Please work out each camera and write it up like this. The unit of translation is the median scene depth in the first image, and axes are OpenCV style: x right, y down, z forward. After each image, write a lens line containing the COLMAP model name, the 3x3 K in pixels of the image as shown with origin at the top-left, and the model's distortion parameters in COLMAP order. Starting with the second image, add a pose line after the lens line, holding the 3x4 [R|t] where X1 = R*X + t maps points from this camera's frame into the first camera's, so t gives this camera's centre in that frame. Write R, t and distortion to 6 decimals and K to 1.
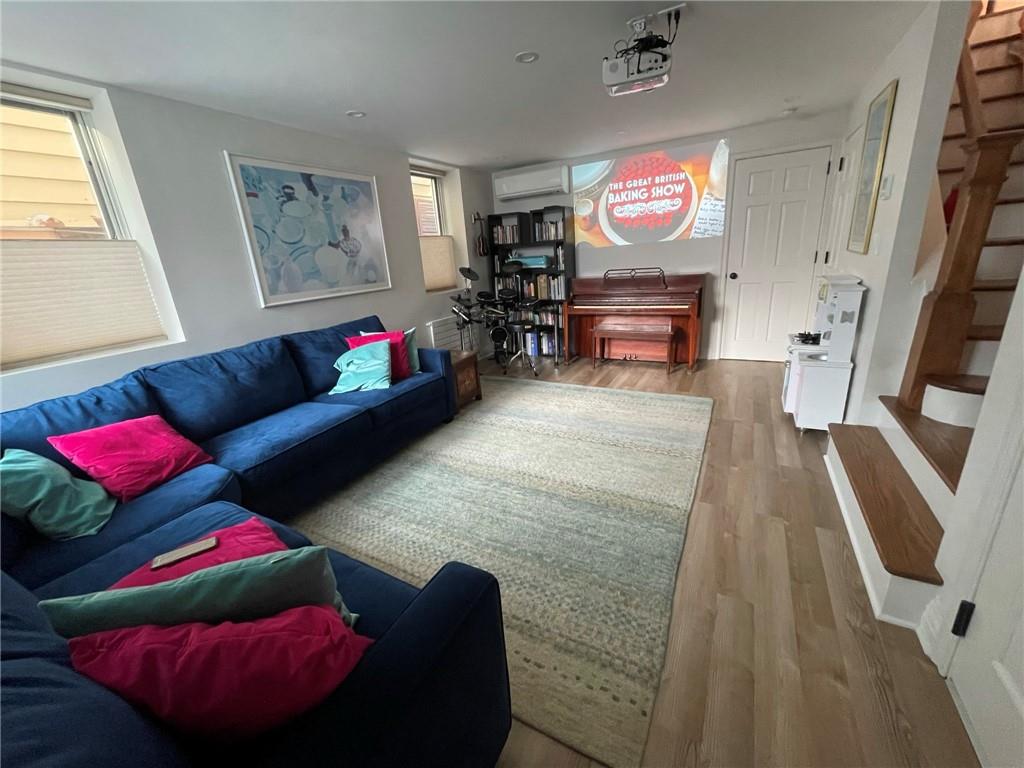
lens RADIAL K [[413.3, 0, 510.5], [0, 413.3, 383.7], [0, 0, 1]] dist [-0.002905, 0.000031]
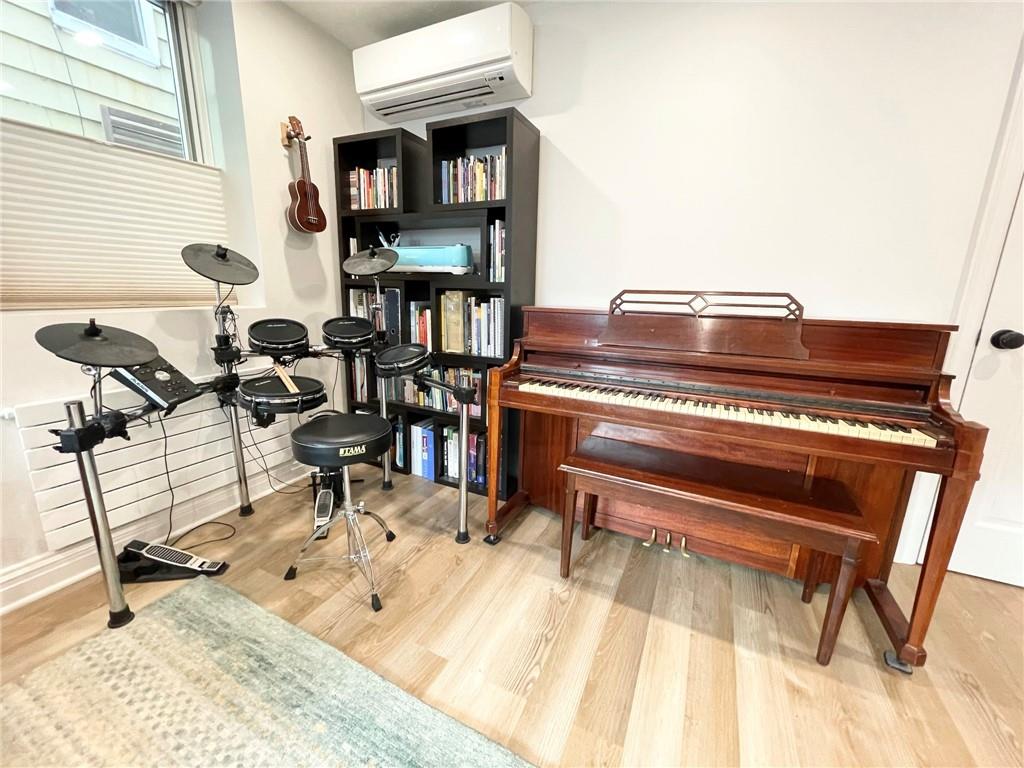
lens RADIAL K [[413.3, 0, 510.5], [0, 413.3, 383.7], [0, 0, 1]] dist [-0.002905, 0.000031]
pose [[0.994419, 0.077857, 0.071195, 0.145101], [-0.072012, 0.994087, -0.081274, -0.190610], [-0.077102, 0.075693, 0.994146, 0.786620]]
